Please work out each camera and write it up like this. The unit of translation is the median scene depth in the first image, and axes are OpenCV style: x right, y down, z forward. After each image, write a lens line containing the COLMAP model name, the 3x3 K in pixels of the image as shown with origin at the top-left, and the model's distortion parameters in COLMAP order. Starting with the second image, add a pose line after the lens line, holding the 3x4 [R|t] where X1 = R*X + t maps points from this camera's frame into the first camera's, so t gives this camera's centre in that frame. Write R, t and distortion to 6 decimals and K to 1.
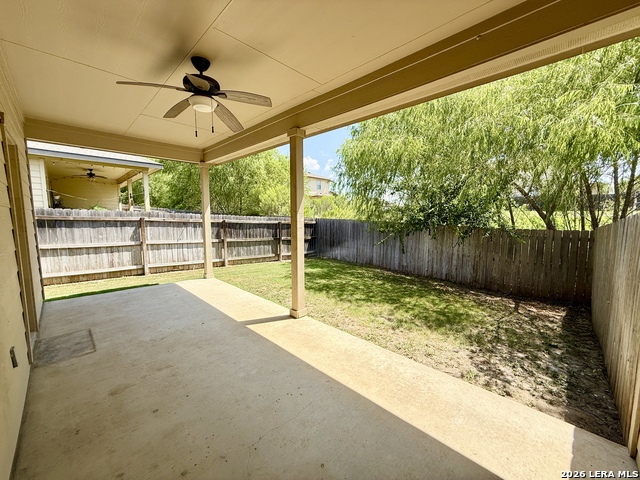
lens RADIAL K [[256.7, 0, 318.9], [0, 256.7, 242.2], [0, 0, 1]] dist [-0.001486, 0.000554]
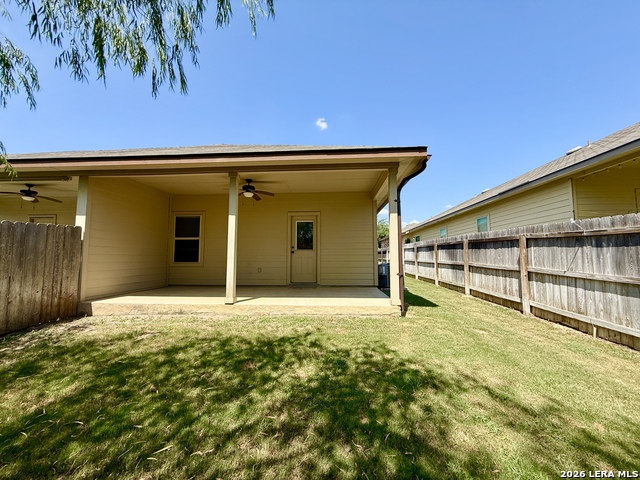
lens RADIAL K [[256.7, 0, 318.9], [0, 256.7, 238.3], [0, 0, 1]] dist [-0.001486, 0.000554]
pose [[-0.762689, -0.054073, -0.644501, 0.251159], [-0.065691, 0.997822, -0.005979, -0.044176], [0.643421, 0.037778, -0.764580, 1.275743]]
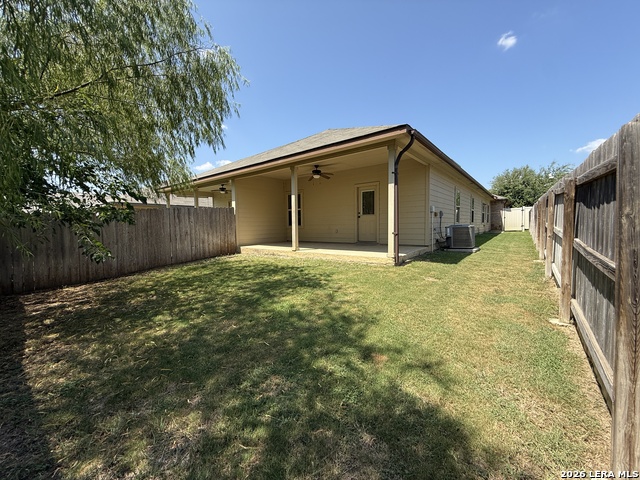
lens RADIAL K [[256.7, 0, 317.8], [0, 256.7, 238.8], [0, 0, 1]] dist [-0.001486, 0.000554]
pose [[-0.995748, 0.019594, -0.090014, -0.035747], [0.005441, 0.987922, 0.154853, -0.083171], [0.091961, 0.153705, -0.983828, 1.723946]]
